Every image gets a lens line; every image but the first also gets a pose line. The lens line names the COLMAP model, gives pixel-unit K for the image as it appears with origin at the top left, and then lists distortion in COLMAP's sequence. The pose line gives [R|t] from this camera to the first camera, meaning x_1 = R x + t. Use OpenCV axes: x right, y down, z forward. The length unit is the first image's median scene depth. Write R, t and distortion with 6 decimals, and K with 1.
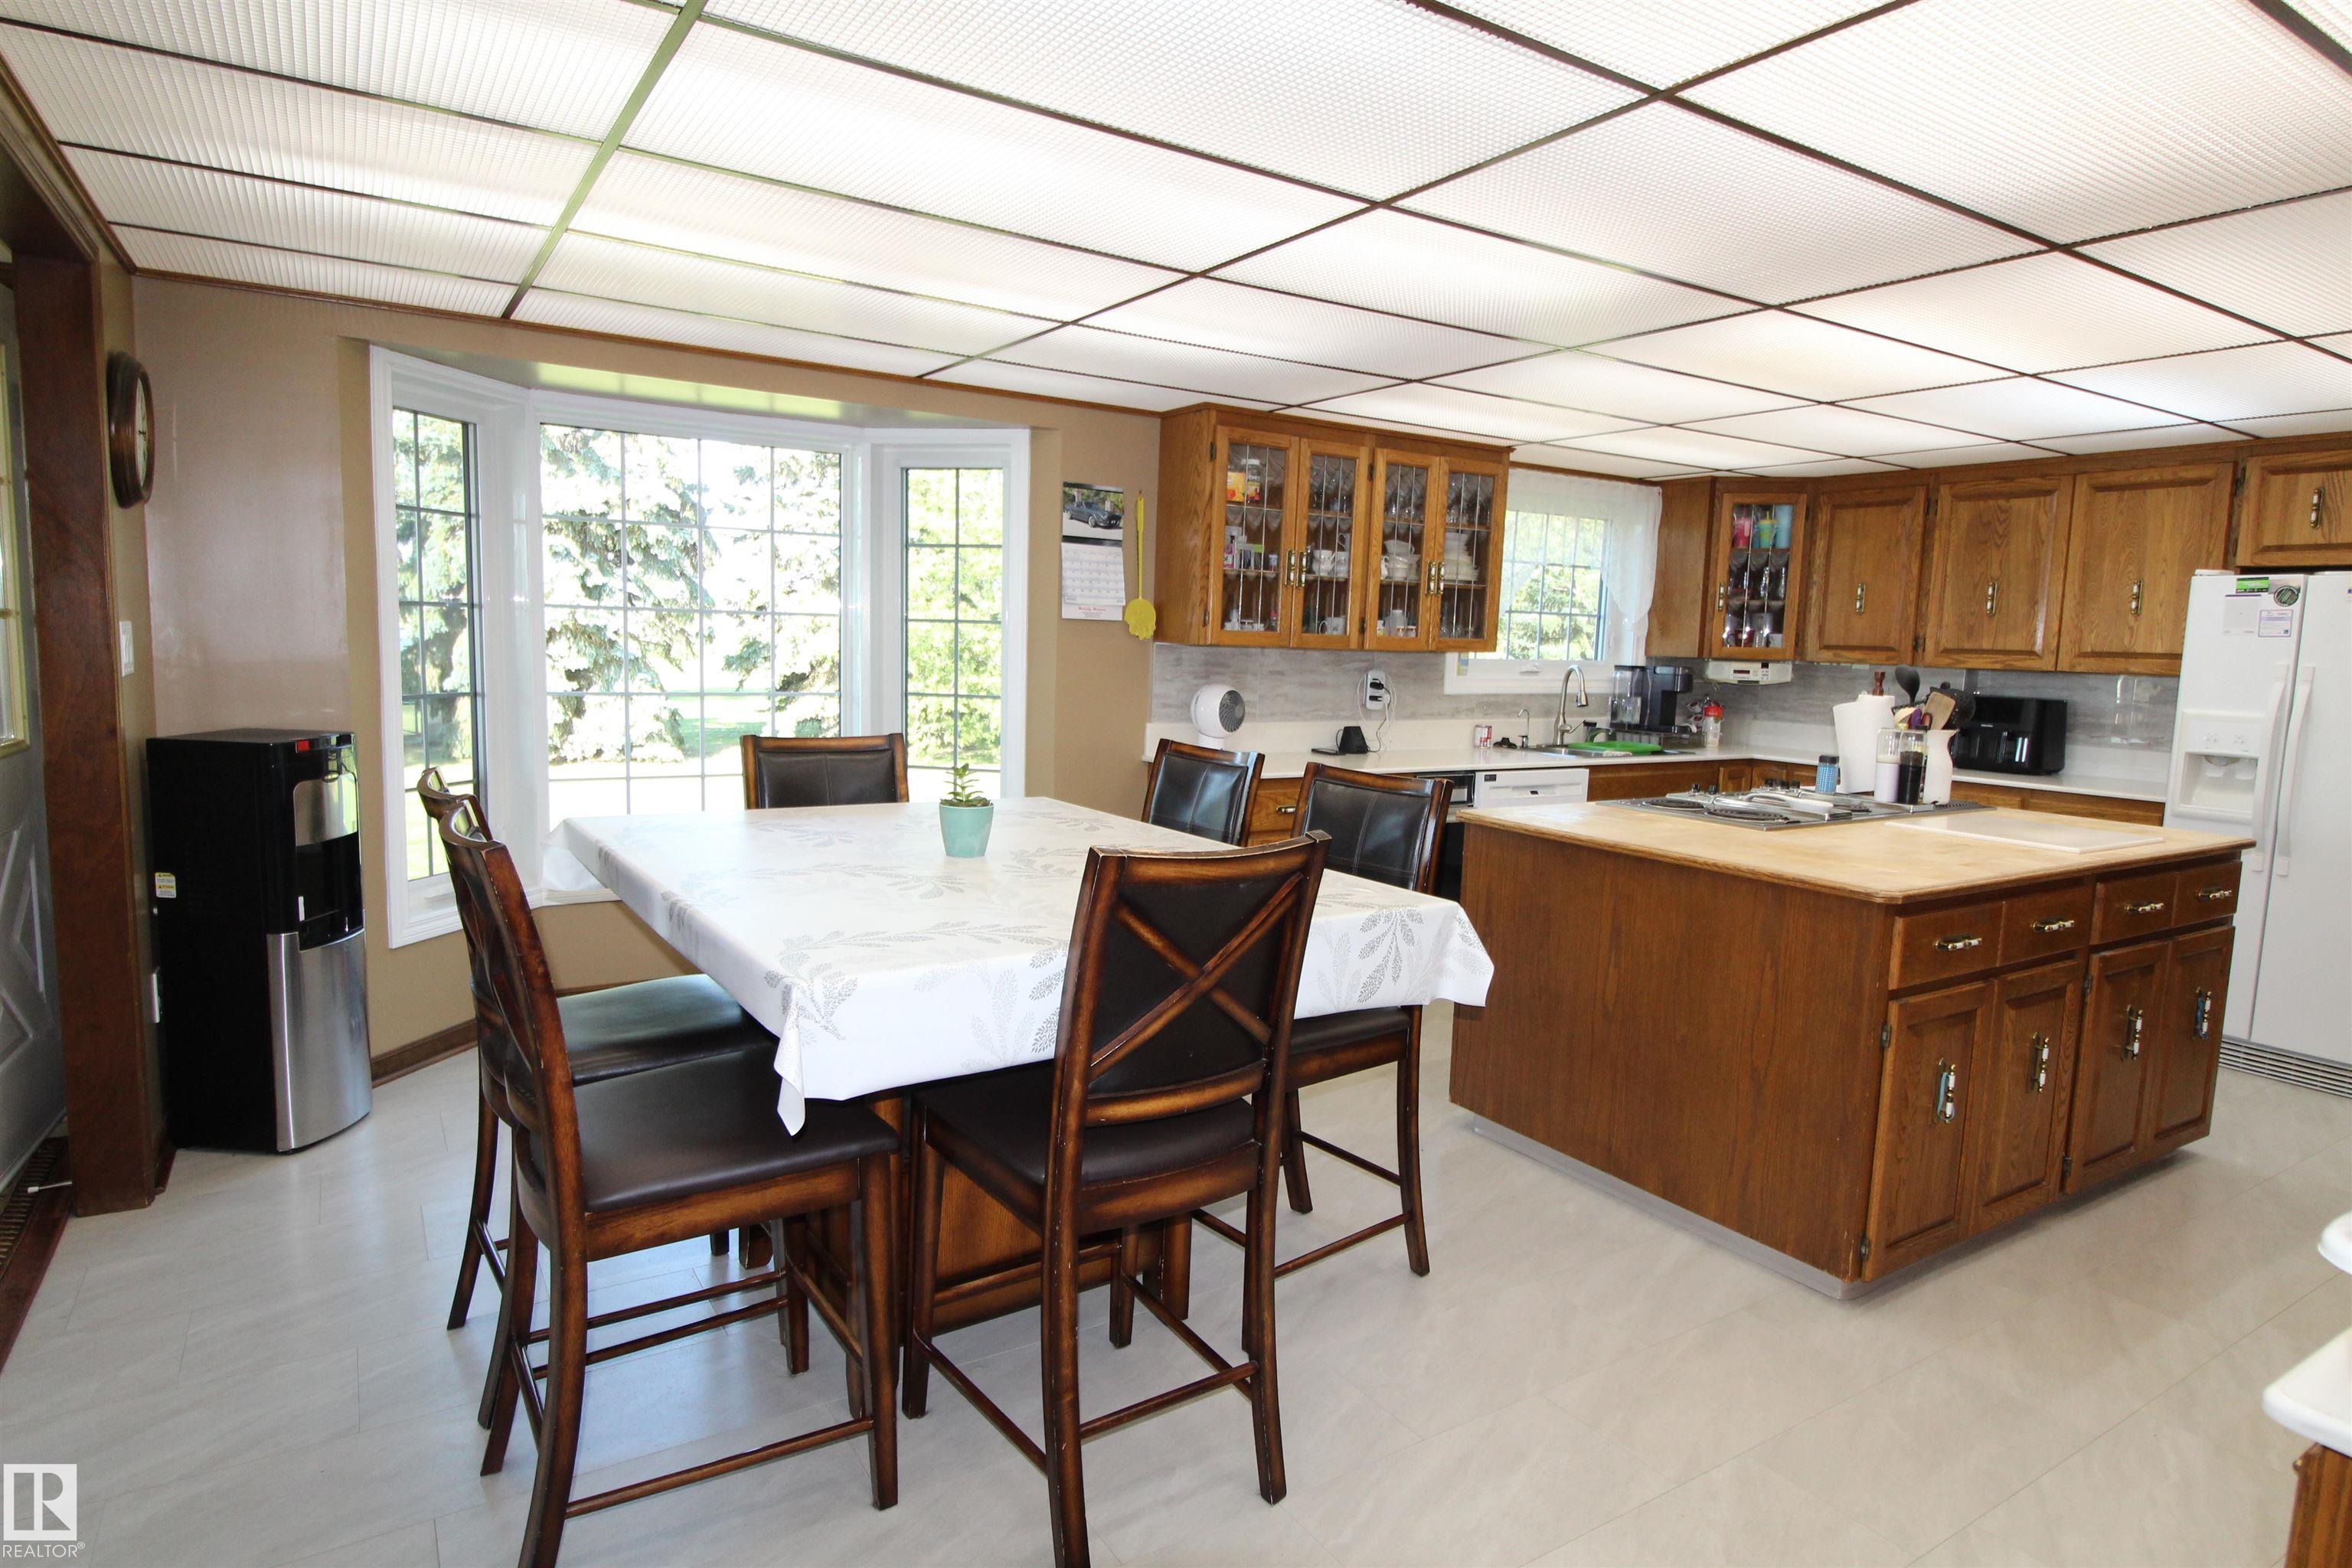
lens RADIAL K [[1304.3, 0, 1173.9], [0, 1304.3, 776.0], [0, 0, 1]] dist [0.010175, -0.014484]
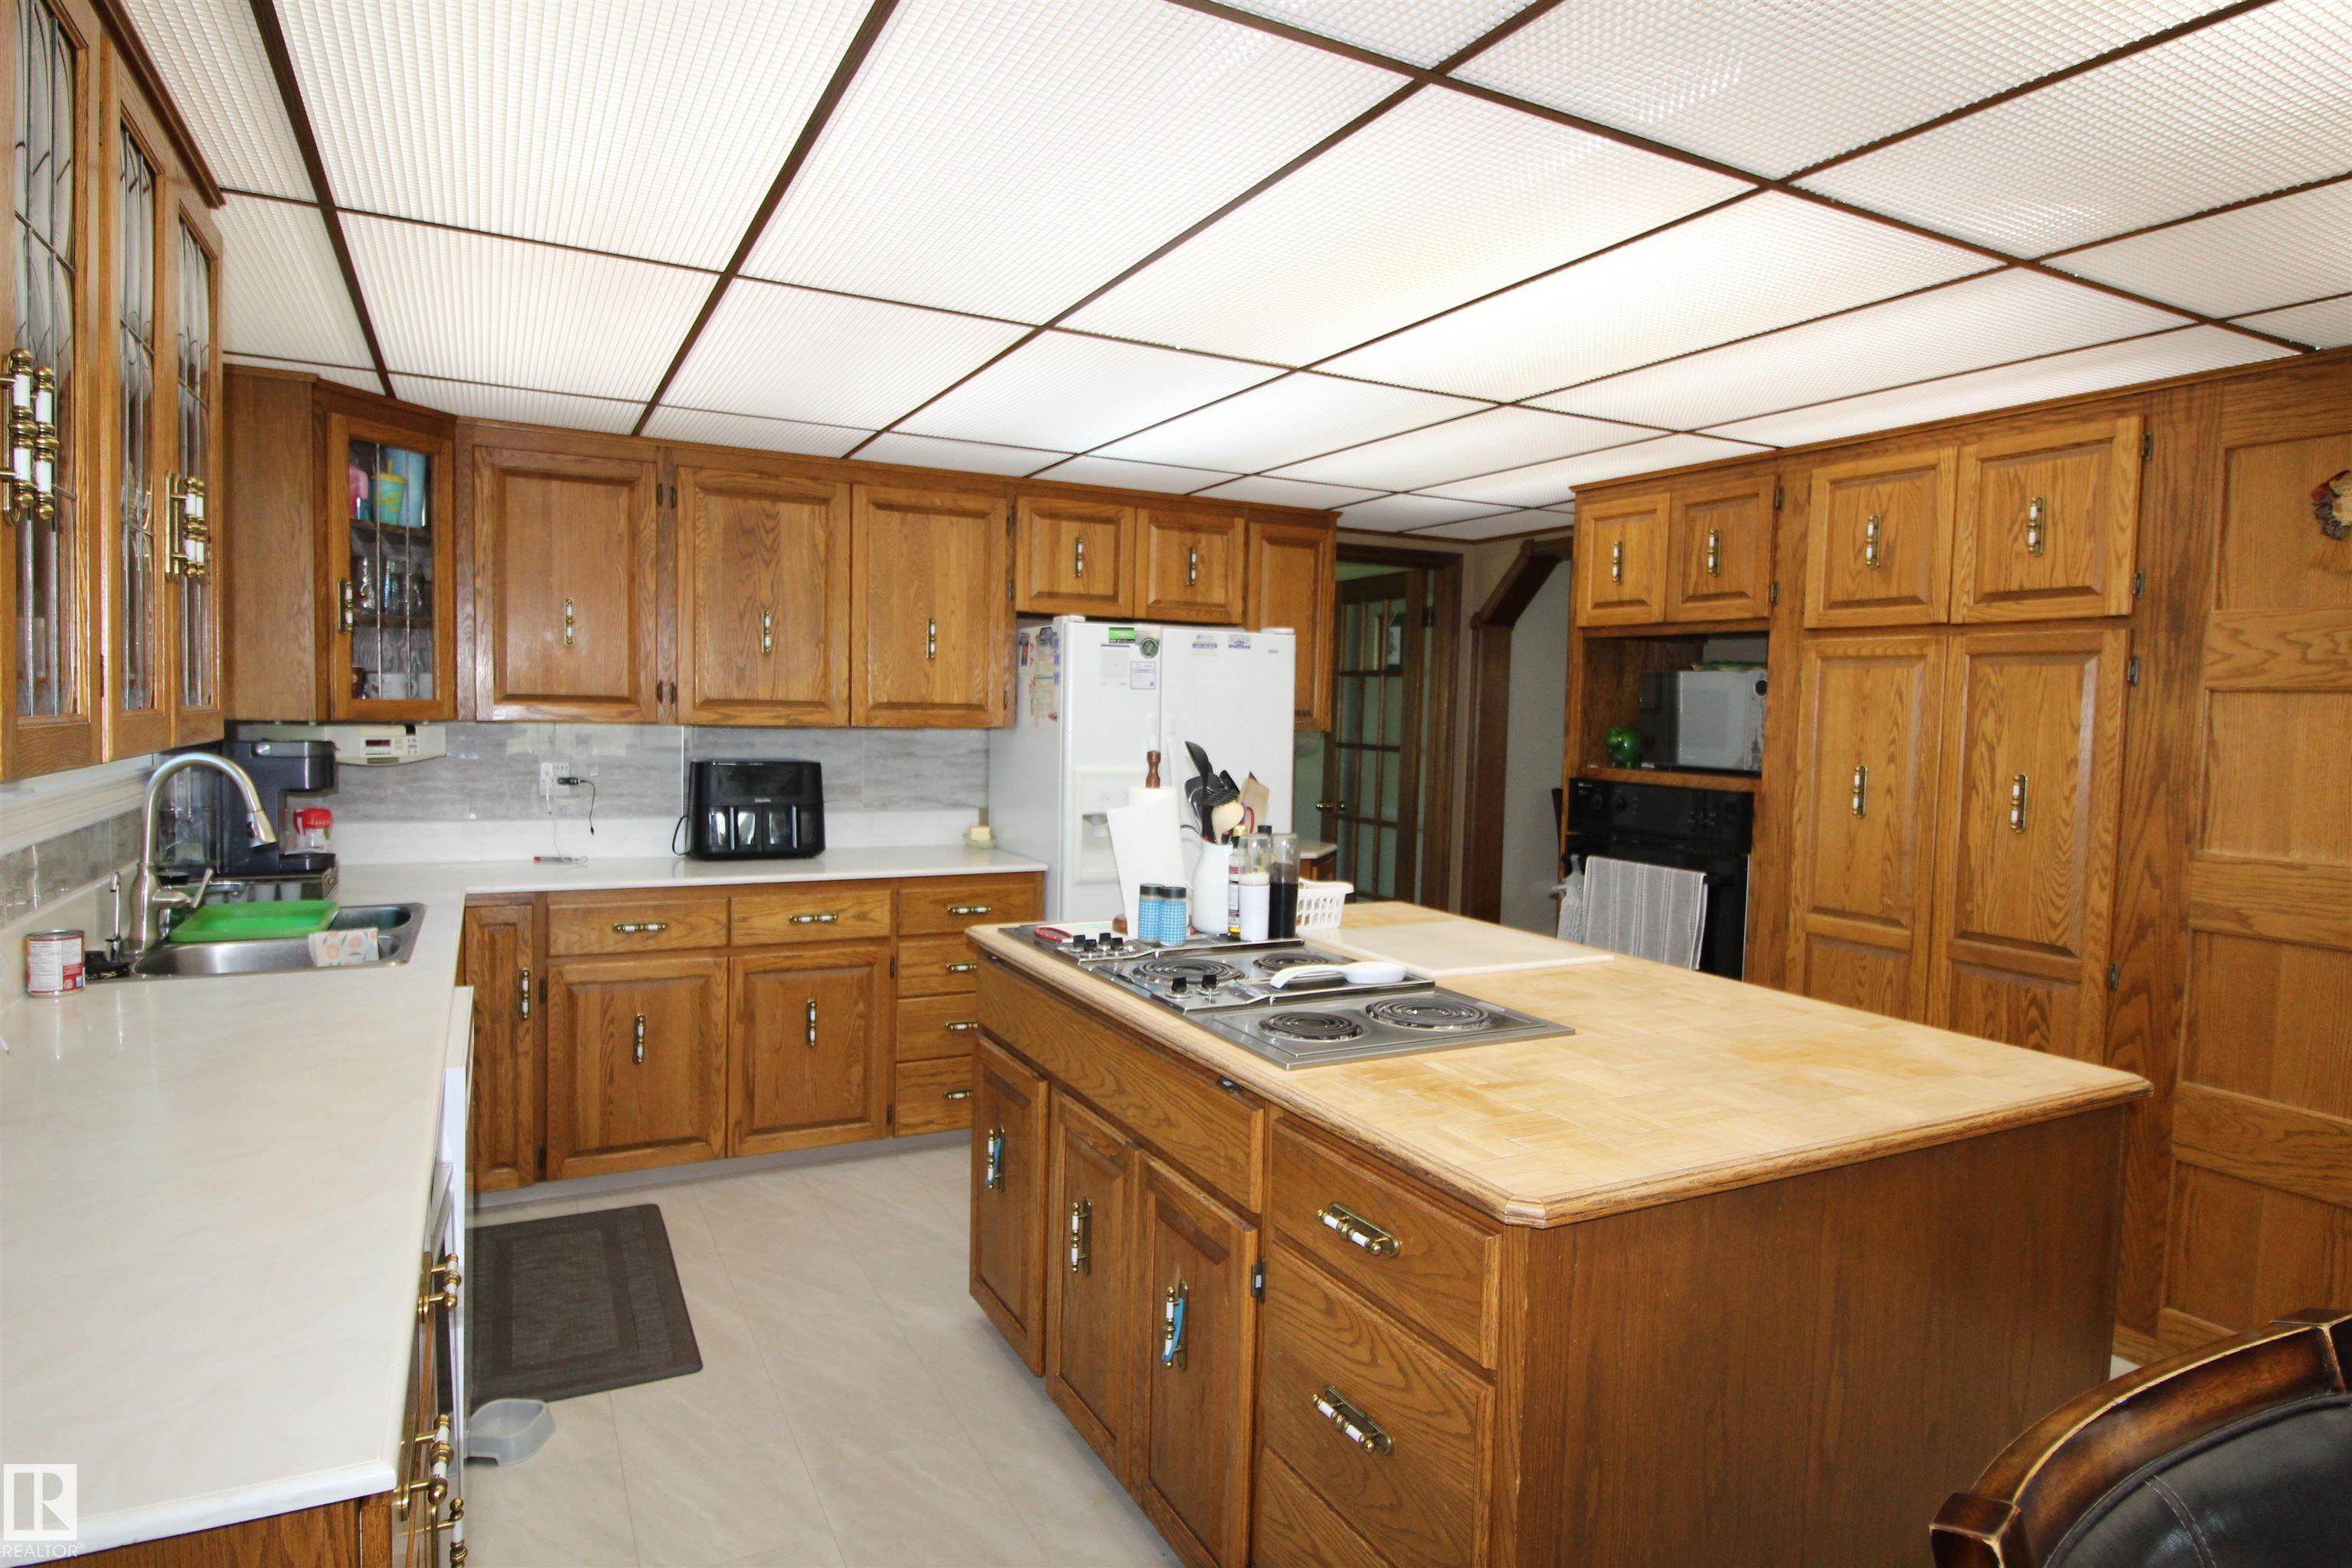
lens RADIAL K [[1304.3, 0, 1170.8], [0, 1304.3, 789.0], [0, 0, 1]] dist [0.010175, -0.014484]
pose [[0.088195, -0.091887, 0.991856, -0.134713], [0.088801, 0.992497, 0.084050, -0.115275], [-0.992137, 0.080665, 0.095693, 0.912412]]
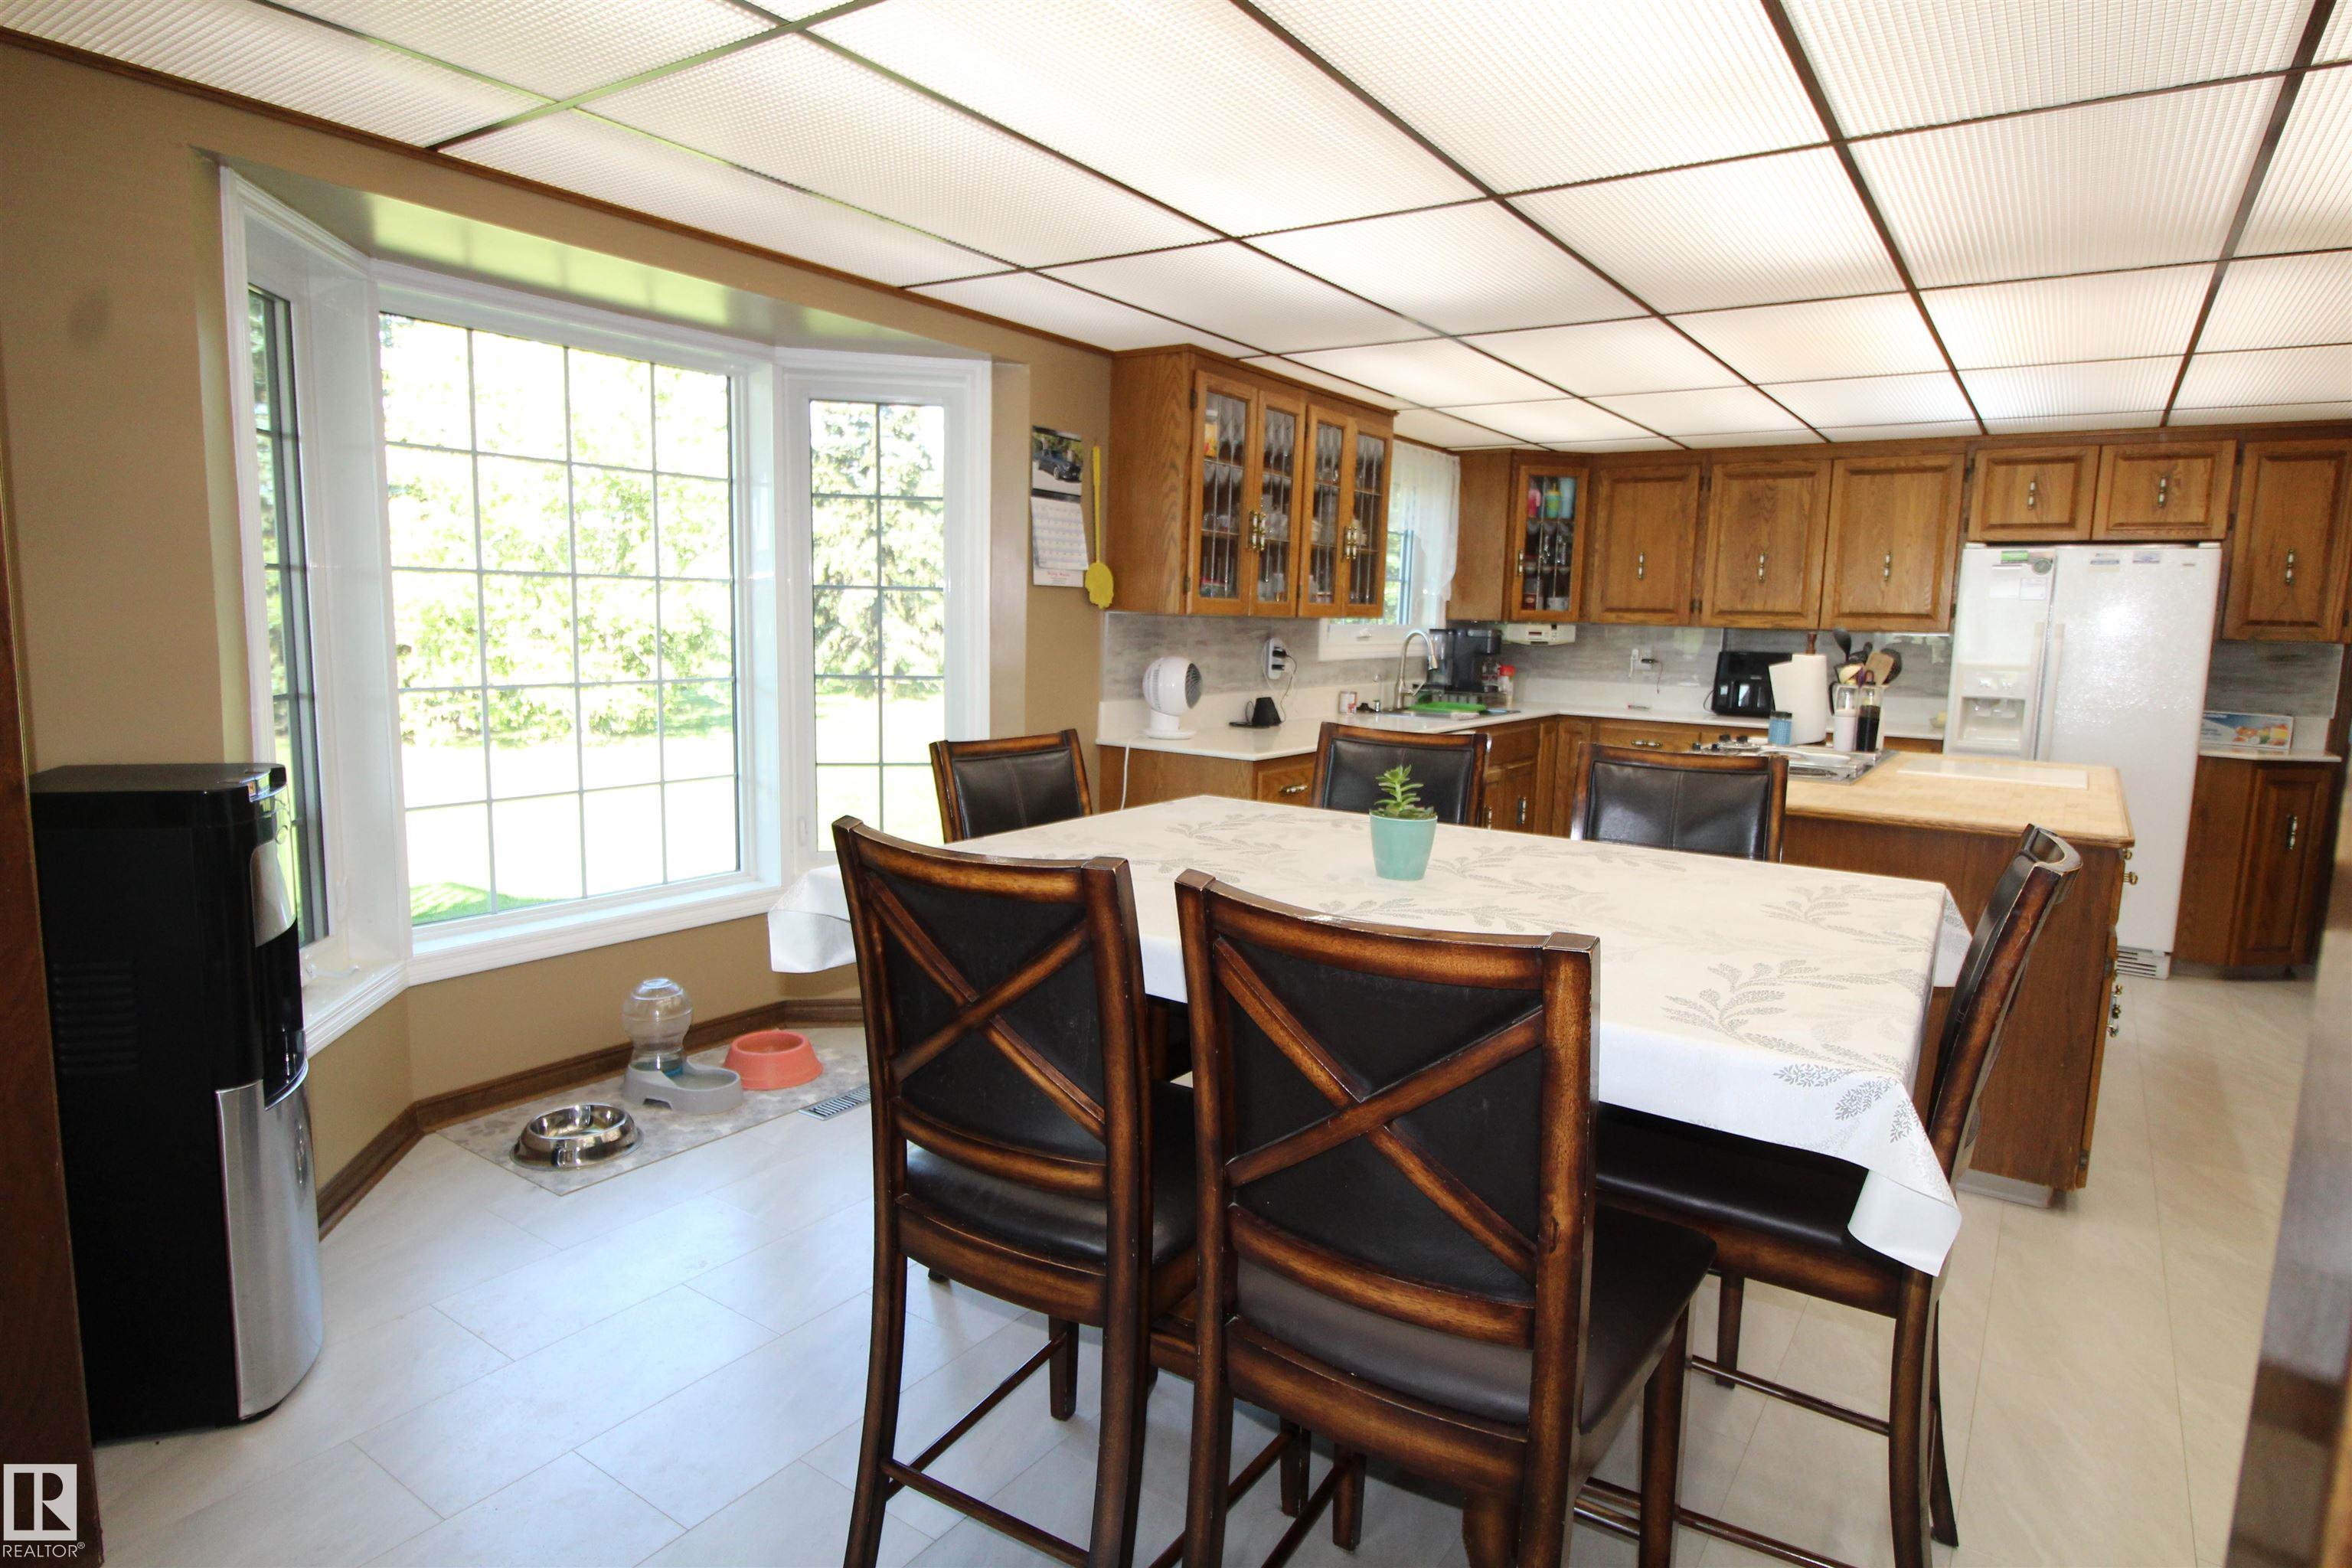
lens RADIAL K [[1304.3, 0, 1173.7], [0, 1304.3, 778.6], [0, 0, 1]] dist [0.010175, -0.014484]
pose [[0.921950, -0.057483, 0.383020, -0.381294], [0.045521, 0.998153, 0.040229, -0.025960], [-0.384625, -0.019654, 0.922863, 0.183463]]
